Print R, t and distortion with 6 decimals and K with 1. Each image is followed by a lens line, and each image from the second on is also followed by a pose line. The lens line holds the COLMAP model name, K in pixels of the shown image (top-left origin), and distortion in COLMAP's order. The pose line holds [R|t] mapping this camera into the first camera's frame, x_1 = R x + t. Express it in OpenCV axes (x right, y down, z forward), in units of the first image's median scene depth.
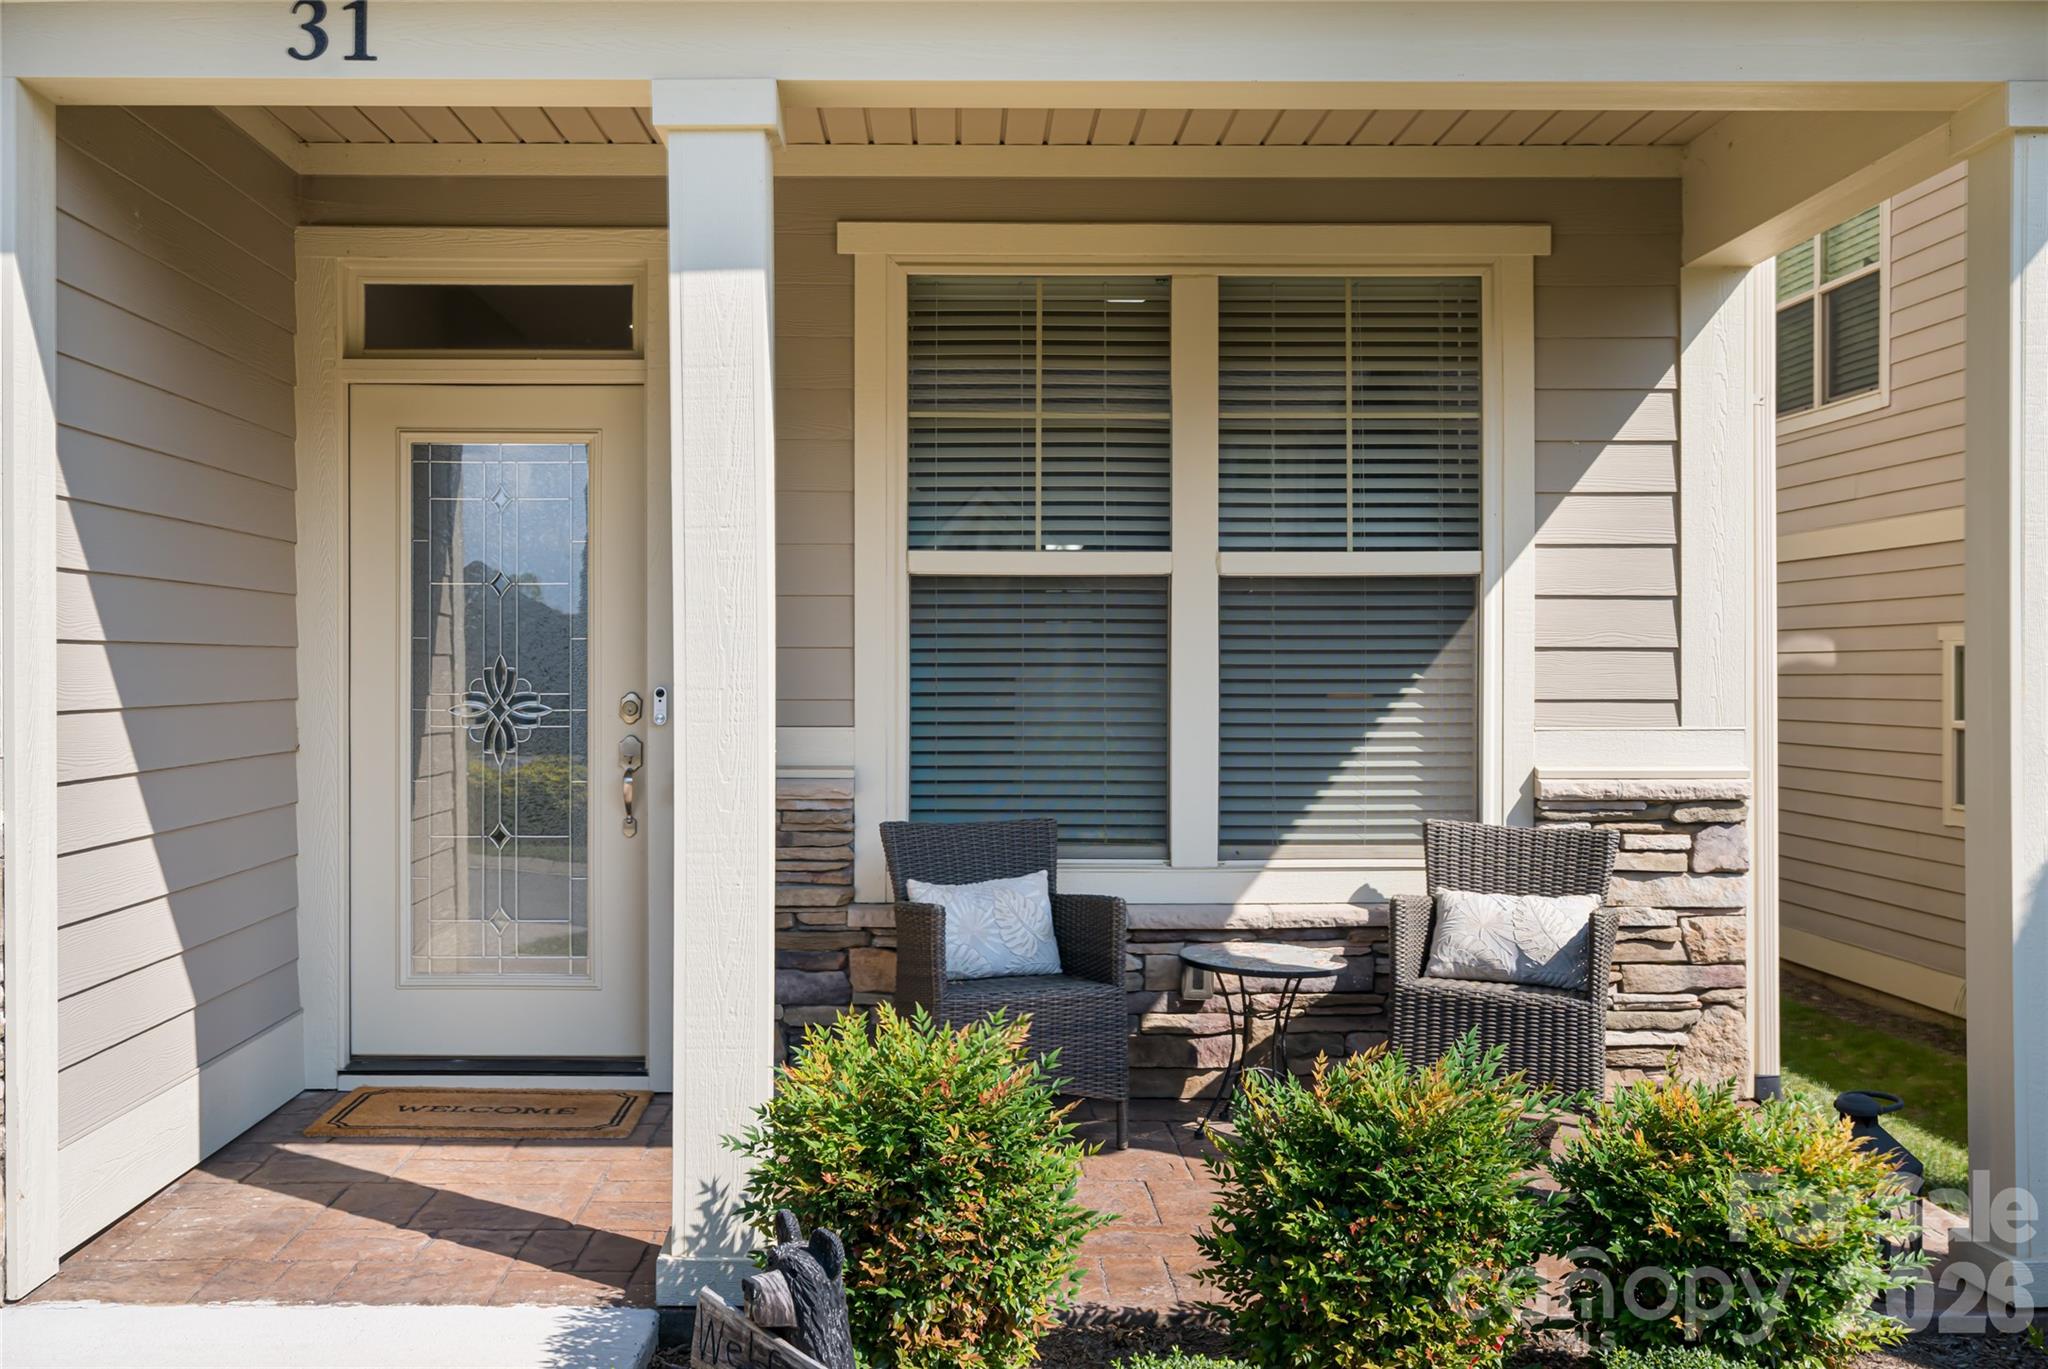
lens RADIAL K [[1921.2, 0, 965.6], [0, 1921.2, 681.3], [0, 0, 1]] dist [0.007571, 0.006865]
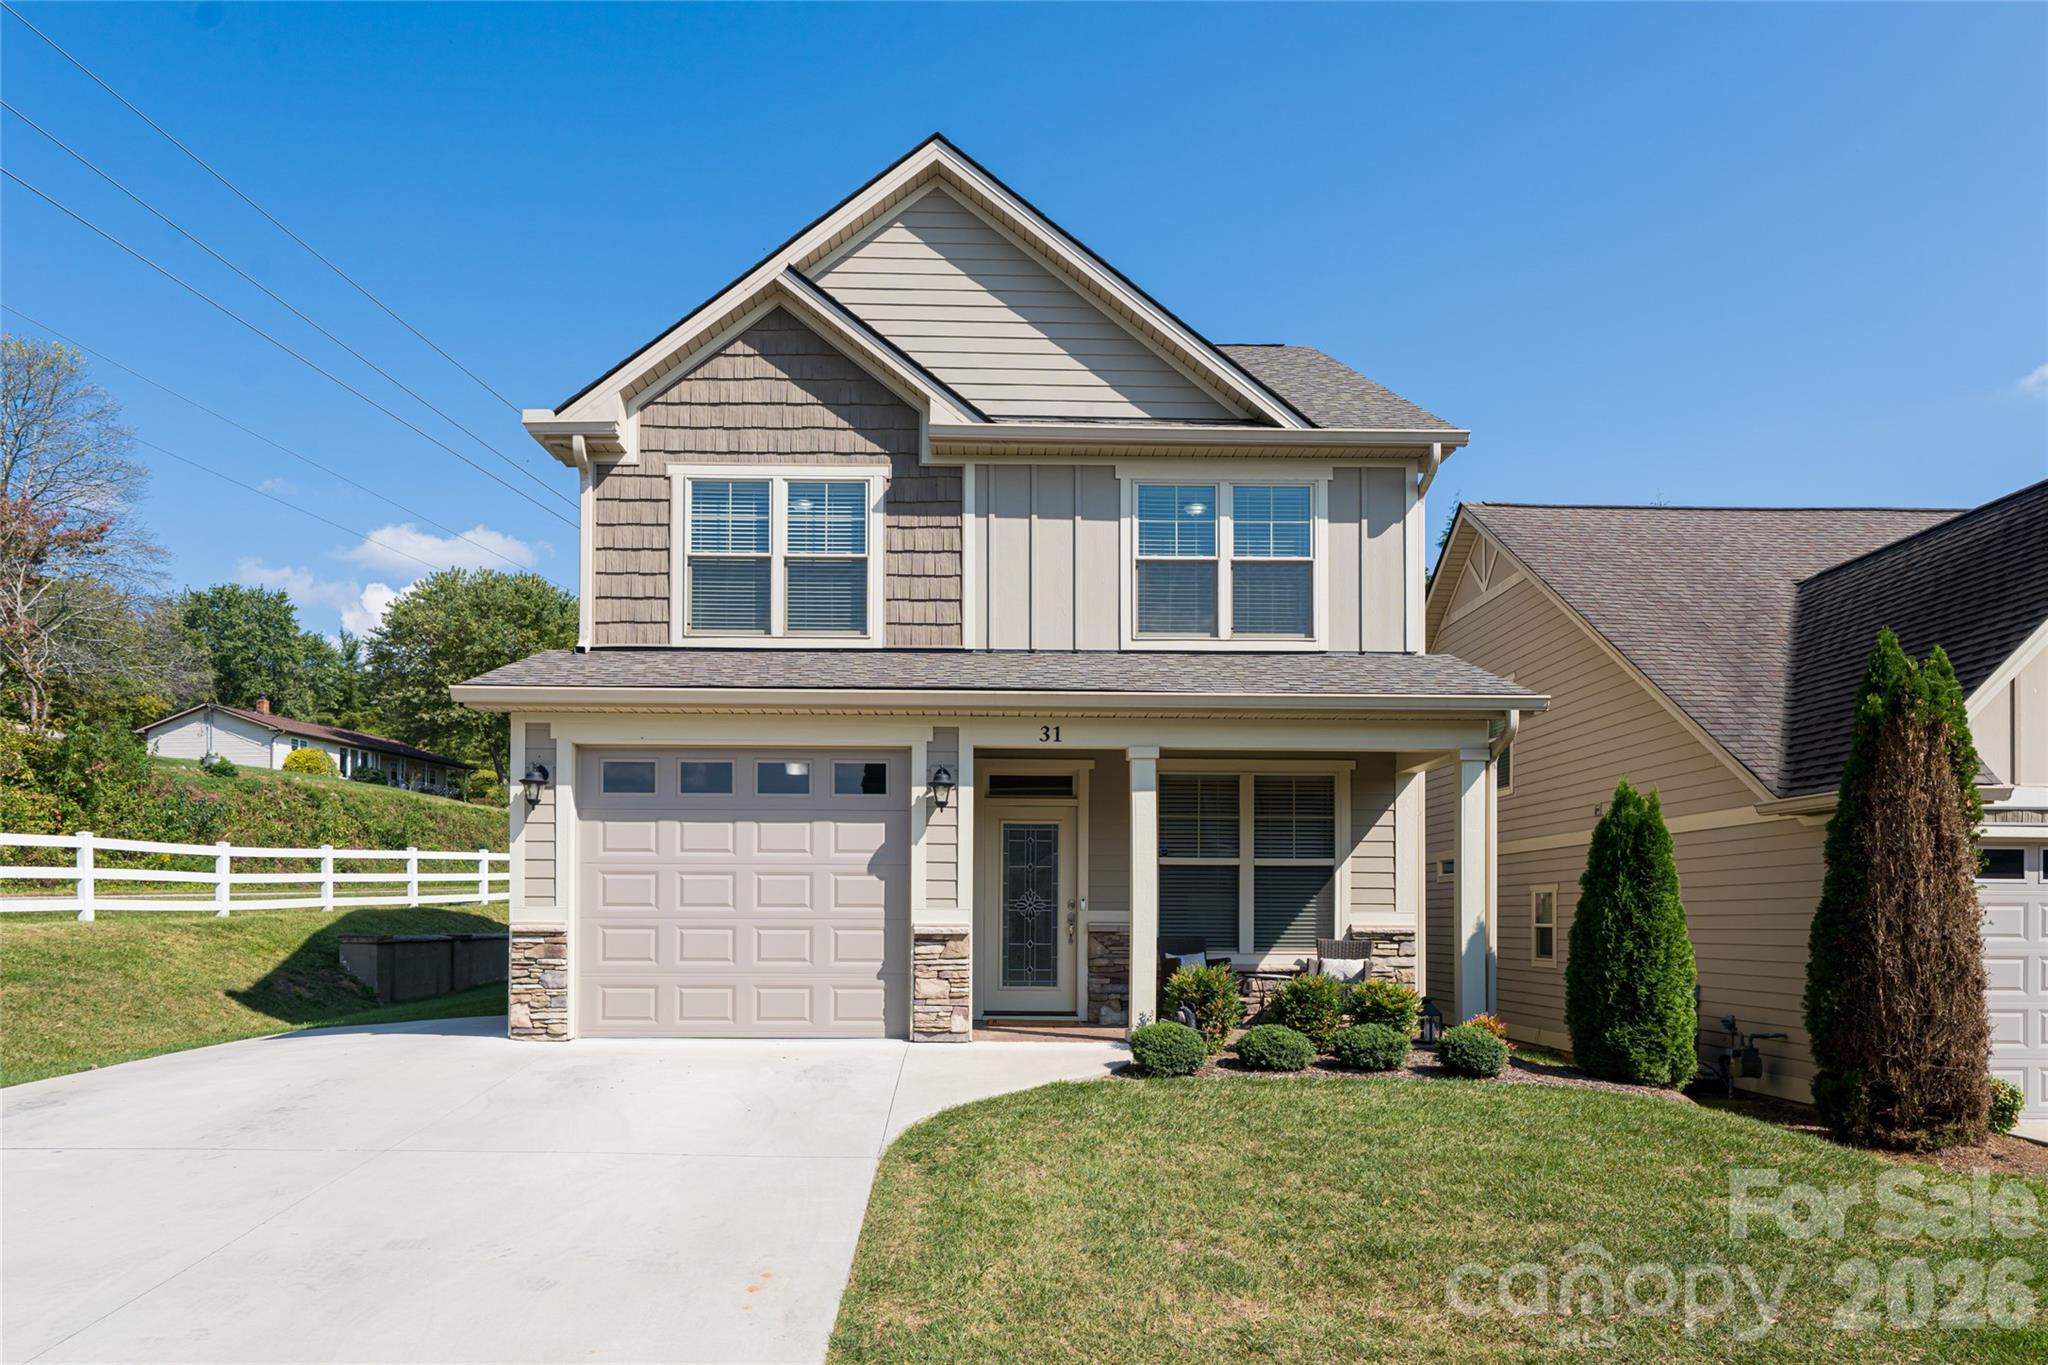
lens RADIAL K [[1246.5, 0, 1021.3], [0, 1246.5, 920.3], [0, 0, 1]] dist [0.005697, 0.002203]
pose [[0.999982, 0.002888, -0.005171, -0.256177], [-0.002927, 0.999968, -0.007511, 0.056976], [0.005149, 0.007526, 0.999958, -1.136263]]
